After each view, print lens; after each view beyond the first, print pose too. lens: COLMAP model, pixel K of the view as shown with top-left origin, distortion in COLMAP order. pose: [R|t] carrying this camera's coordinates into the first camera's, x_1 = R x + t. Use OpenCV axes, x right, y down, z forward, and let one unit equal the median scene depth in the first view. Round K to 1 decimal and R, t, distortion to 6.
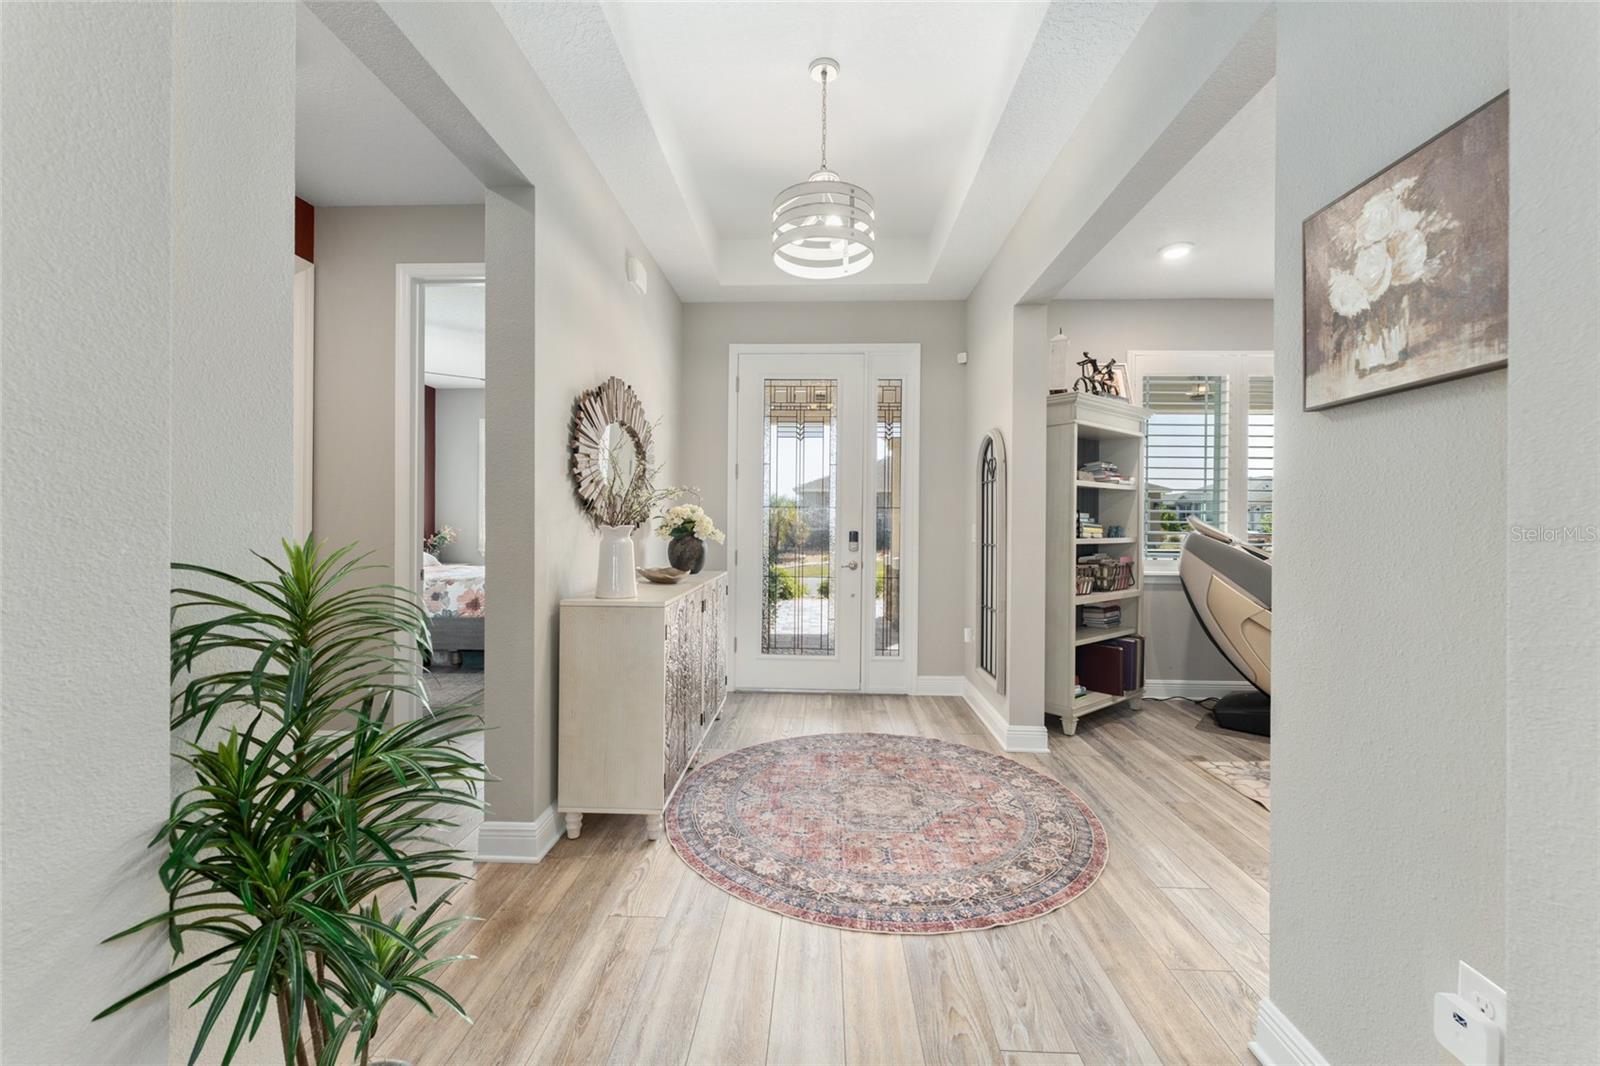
lens RADIAL K [[644.5, 0, 800.6], [0, 644.5, 529.1], [0, 0, 1]] dist [-0.002788, 0.001485]
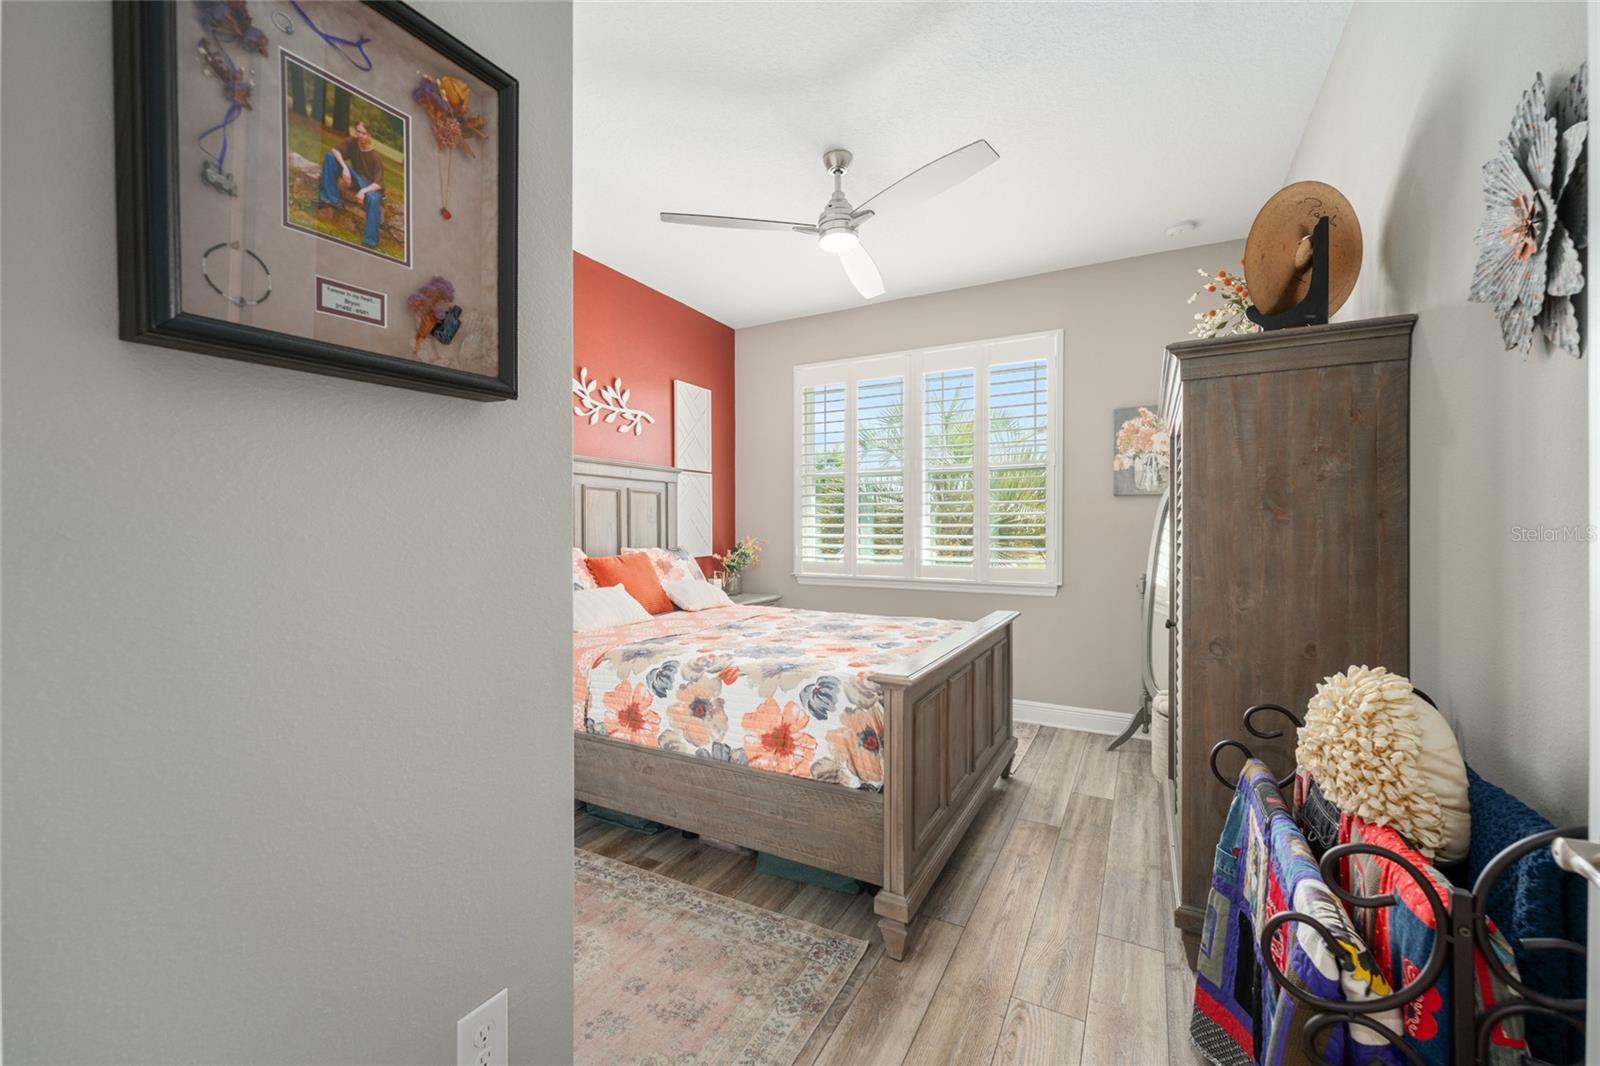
lens RADIAL K [[644.5, 0, 800.0], [0, 644.5, 536.9], [0, 0, 1]] dist [-0.002788, 0.001485]
pose [[0.897661, -0.000849, -0.440685, -0.321990], [0.001684, 0.999997, 0.001503, -0.007598], [0.440683, -0.002092, 0.897660, 0.651121]]
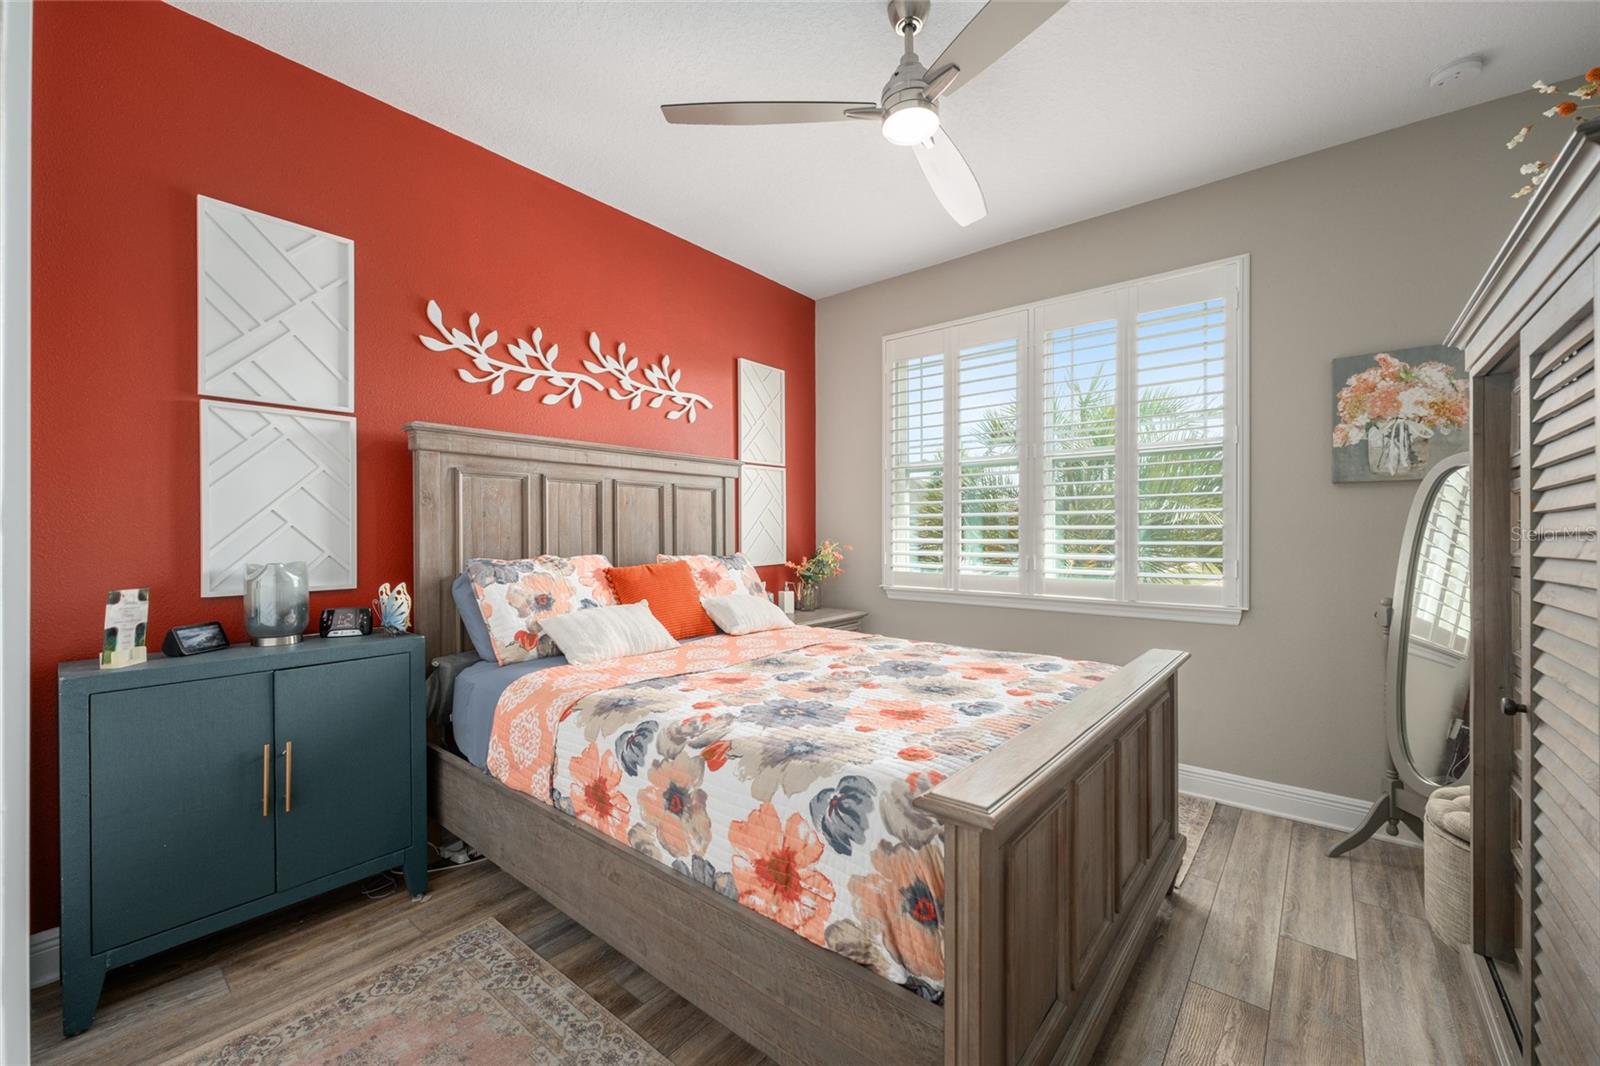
lens RADIAL K [[644.5, 0, 794.4], [0, 644.5, 536.1], [0, 0, 1]] dist [-0.002788, 0.001485]
pose [[0.793661, -0.004344, -0.608344, -0.354086], [0.000961, 0.999982, -0.005888, -0.008532], [0.608359, 0.004088, 0.793651, 0.807761]]
